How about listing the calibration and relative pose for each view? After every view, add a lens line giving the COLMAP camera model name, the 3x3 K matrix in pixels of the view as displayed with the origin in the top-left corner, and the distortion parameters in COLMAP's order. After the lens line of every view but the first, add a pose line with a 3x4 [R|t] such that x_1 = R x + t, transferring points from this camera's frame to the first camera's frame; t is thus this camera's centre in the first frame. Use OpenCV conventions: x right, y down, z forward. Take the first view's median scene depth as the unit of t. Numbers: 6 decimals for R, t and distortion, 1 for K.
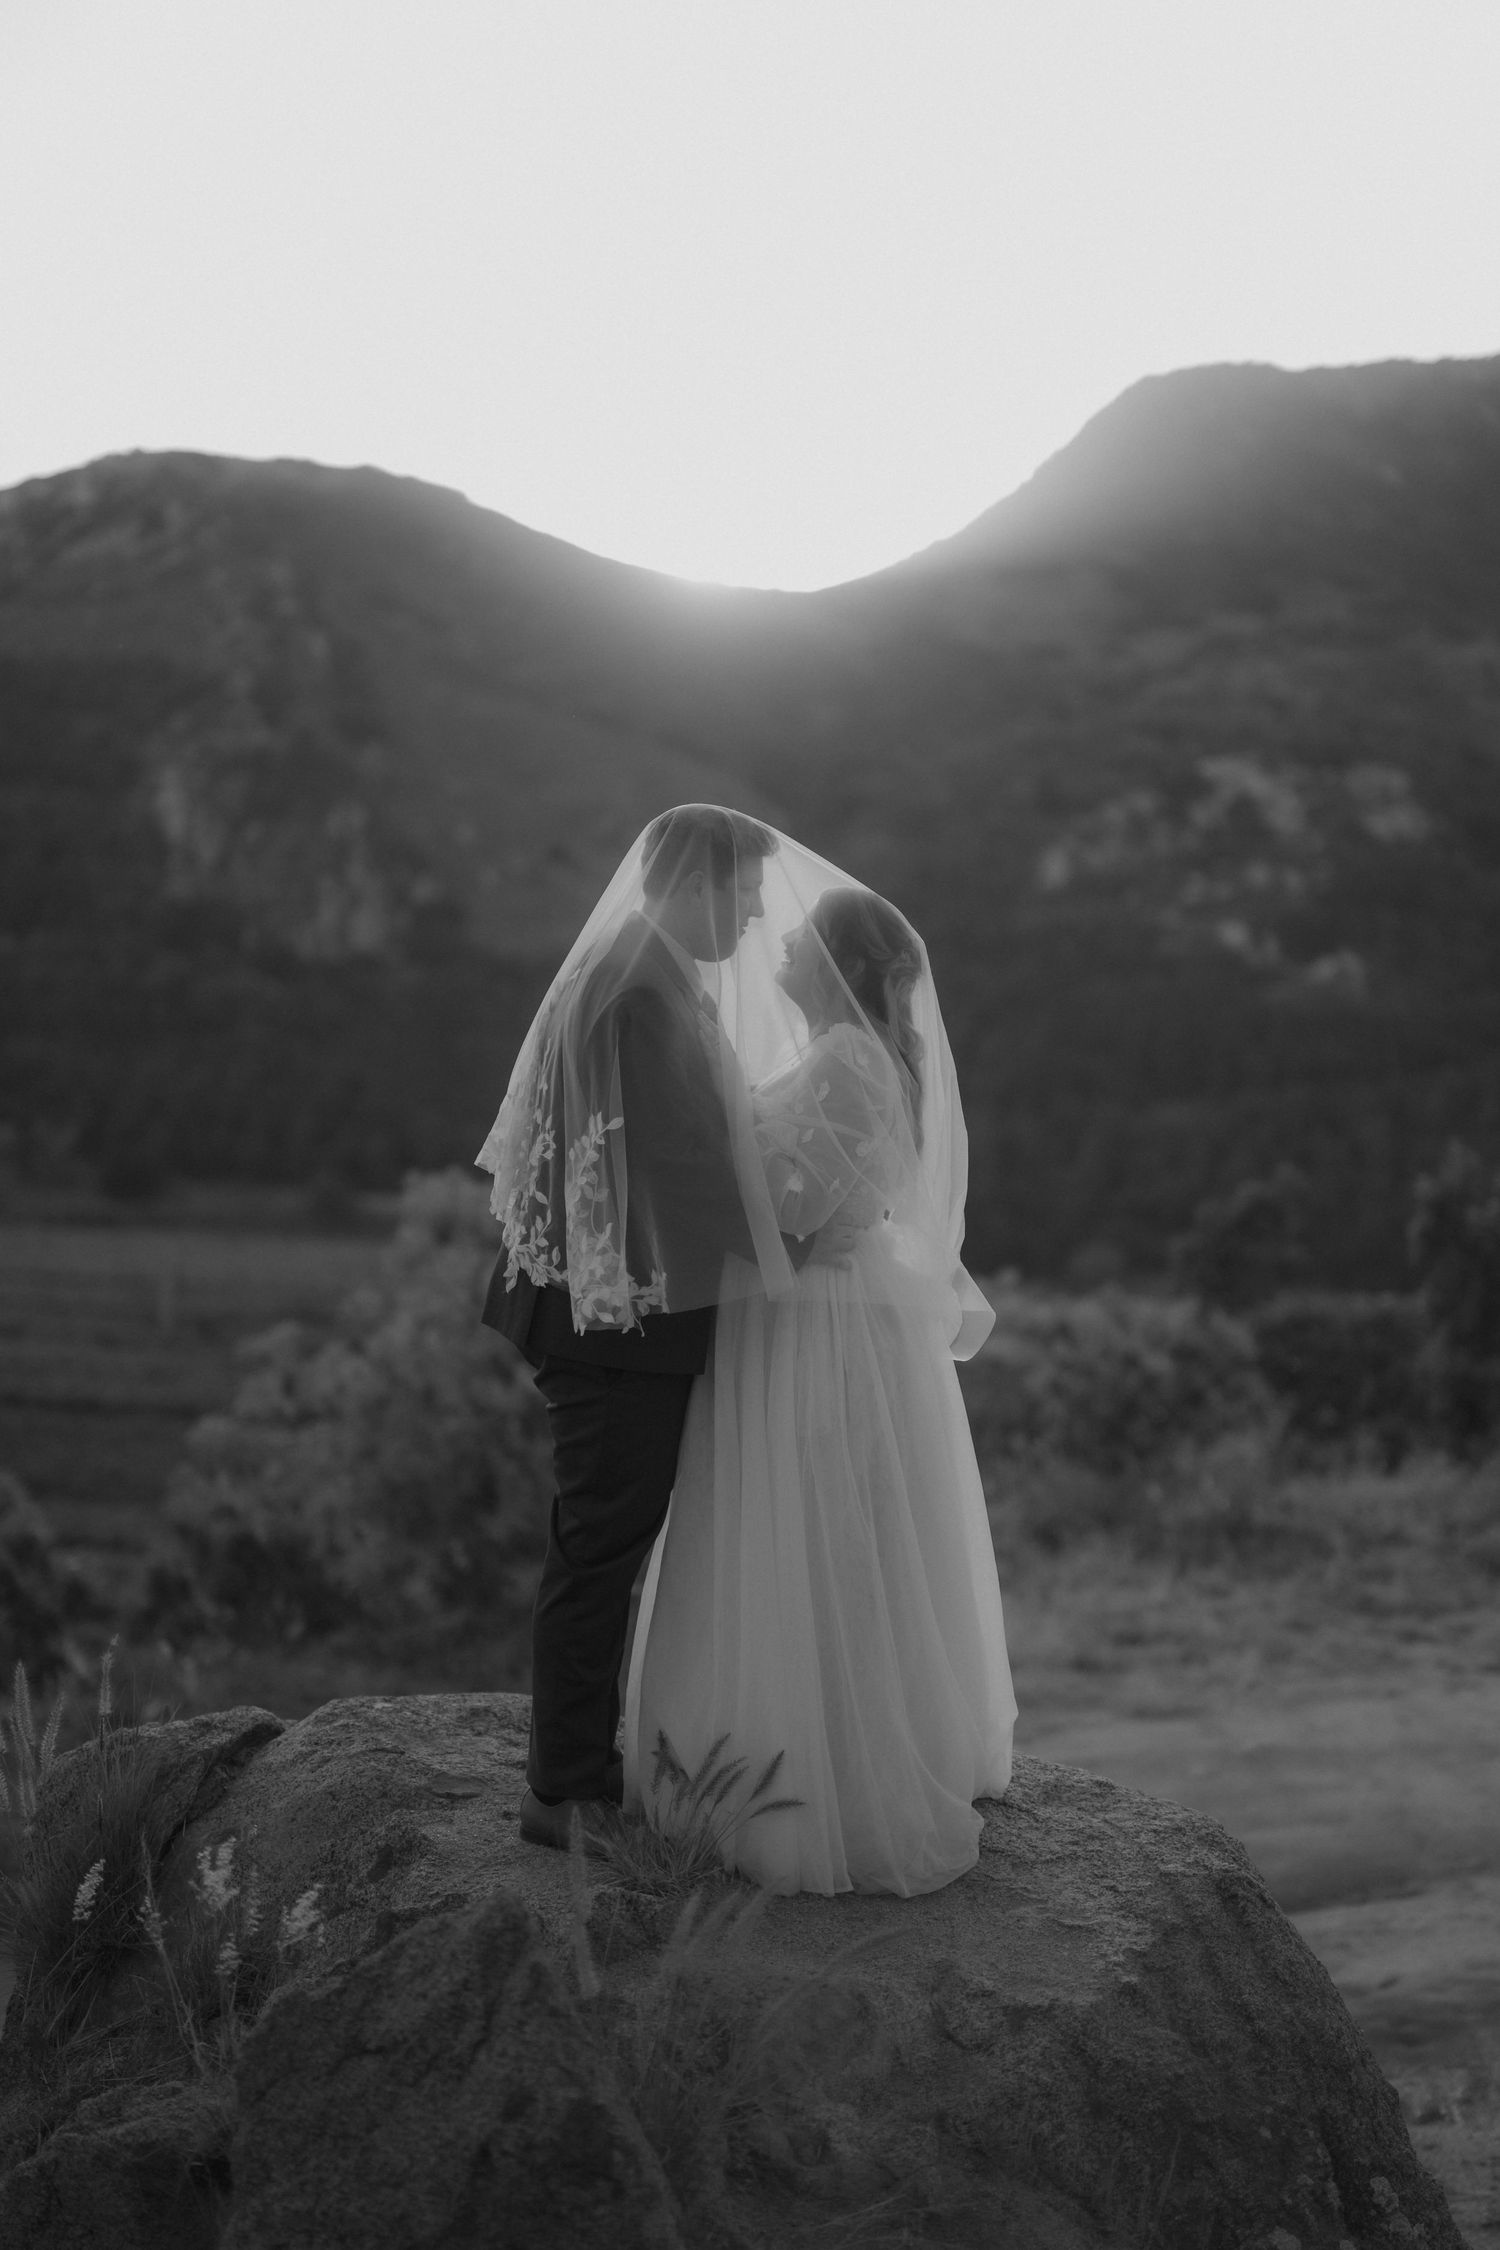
lens RADIAL K [[3316.2, 0, 750.0], [0, 3316.2, 1125.0], [0, 0, 1]] dist [-0.012274, 0.082413]
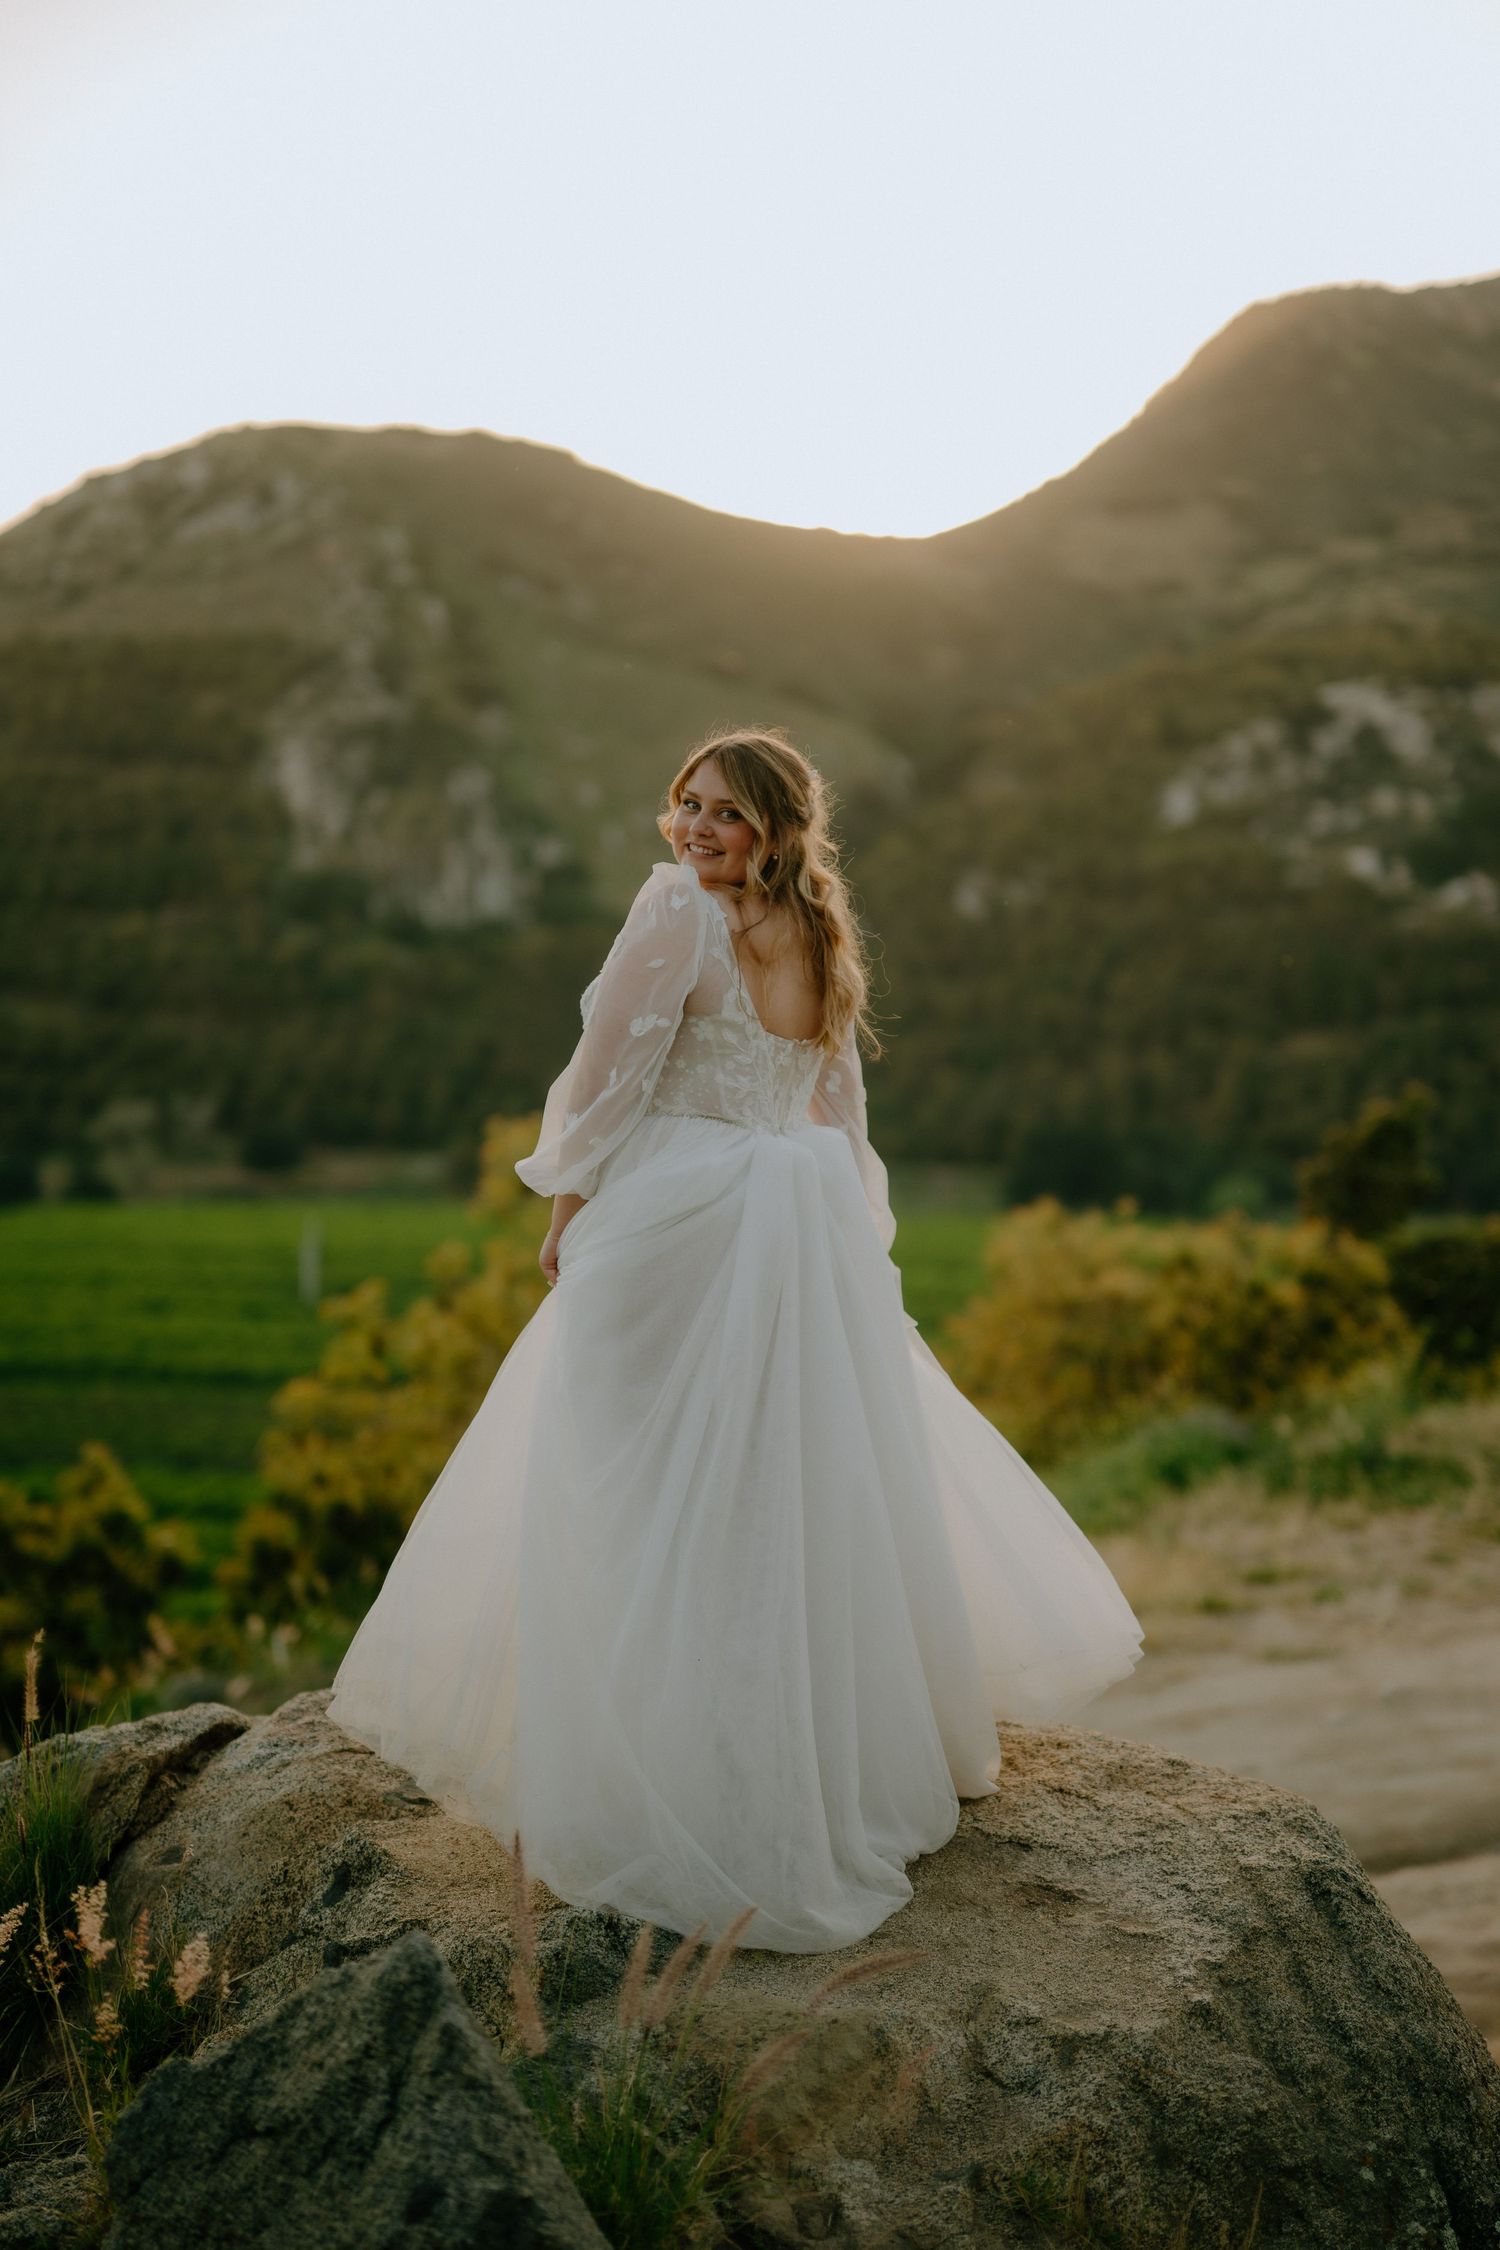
lens RADIAL K [[3306.7, 0, 750.0], [0, 3306.7, 1125.0], [0, 0, 1]] dist [0.003659, 0.012562]
pose [[0.998384, -0.039250, -0.041102, 0.038089], [0.039855, 0.999107, 0.014018, 0.015233], [0.040516, -0.015633, 0.999057, 0.133796]]
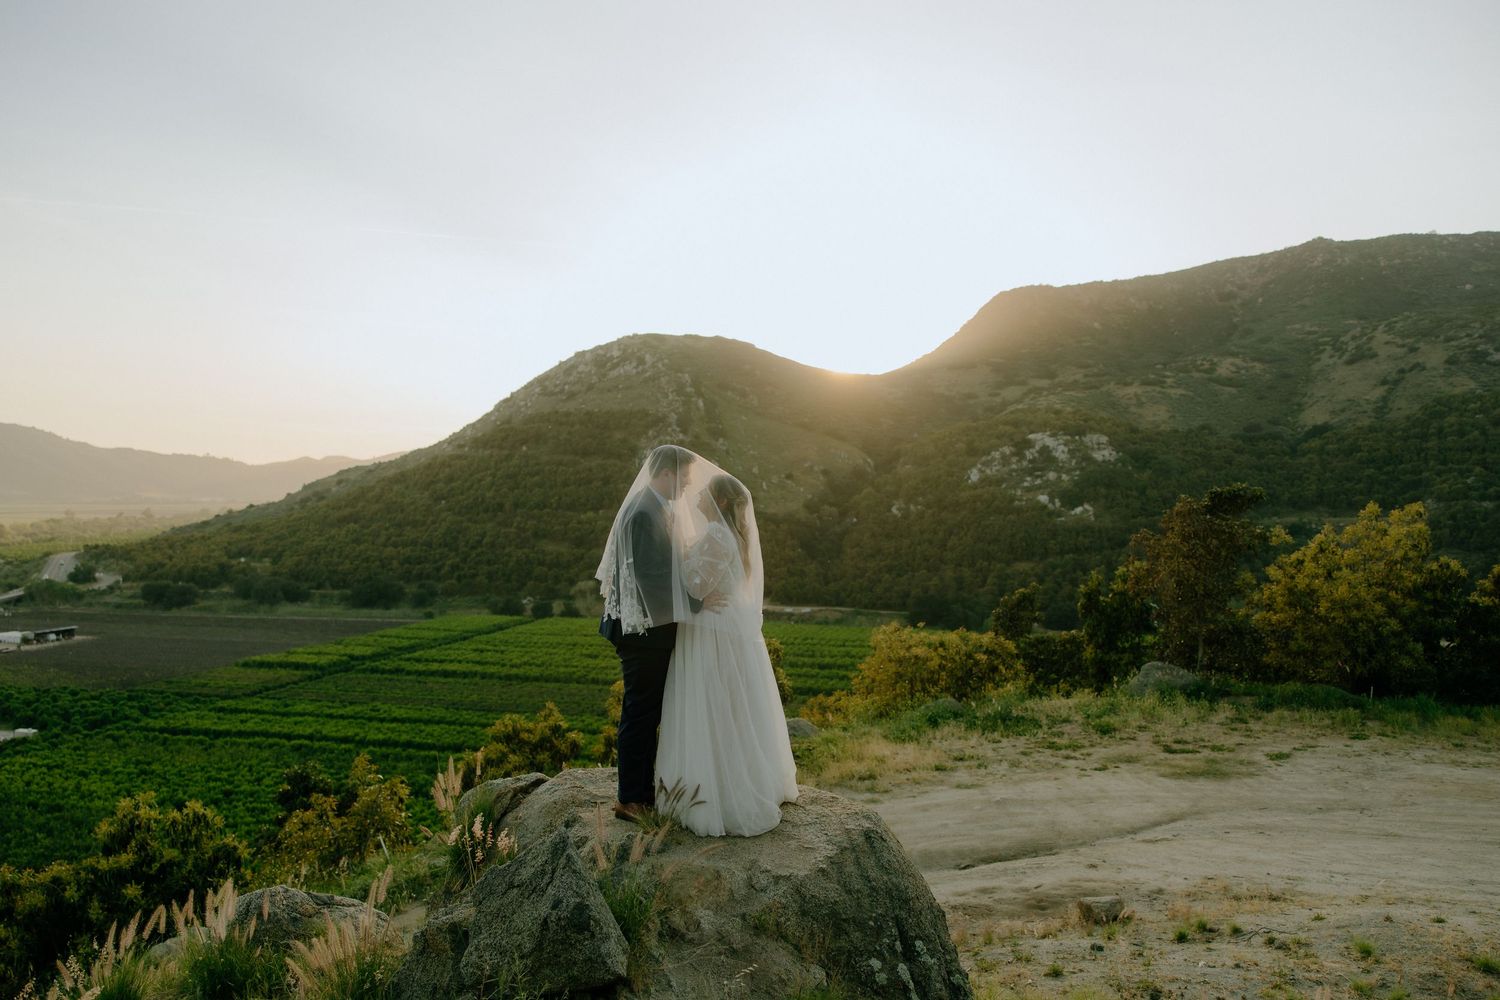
lens RADIAL K [[1219.0, 0, 750.0], [0, 1219.0, 500.0], [0, 0, 1]] dist [0.037438, -0.001222]
pose [[0.995419, -0.029117, -0.091066, 0.140306], [0.023463, 0.997766, -0.062554, 0.013953], [0.092684, 0.060131, 0.993878, -0.033761]]
